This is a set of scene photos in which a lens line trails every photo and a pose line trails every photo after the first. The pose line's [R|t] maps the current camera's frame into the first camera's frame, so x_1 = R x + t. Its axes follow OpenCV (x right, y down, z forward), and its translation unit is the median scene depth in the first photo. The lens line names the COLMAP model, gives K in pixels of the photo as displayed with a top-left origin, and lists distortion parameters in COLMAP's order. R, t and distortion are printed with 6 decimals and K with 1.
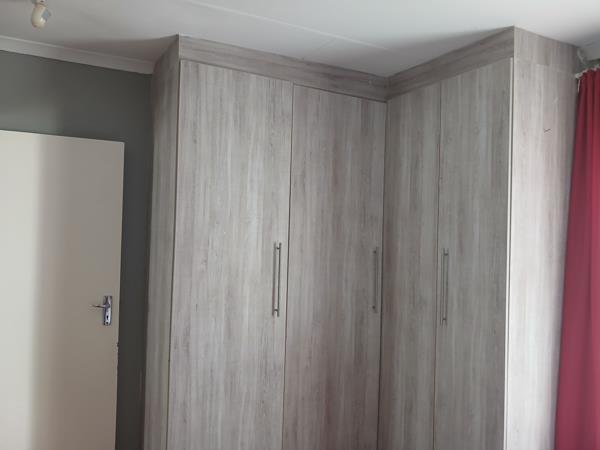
lens RADIAL K [[479.7, 0, 300.0], [0, 479.7, 226.2], [0, 0, 1]] dist [0.041657, -0.085506]
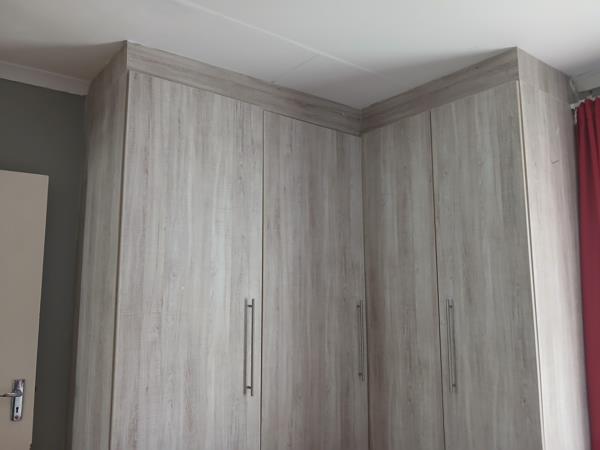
lens RADIAL K [[479.7, 0, 299.1], [0, 479.7, 223.4], [0, 0, 1]] dist [0.041657, -0.085506]
pose [[0.988397, -0.008908, 0.151632, -0.087227], [0.026940, 0.992732, -0.117288, 0.005975], [-0.149485, 0.120012, 0.981454, 0.193453]]
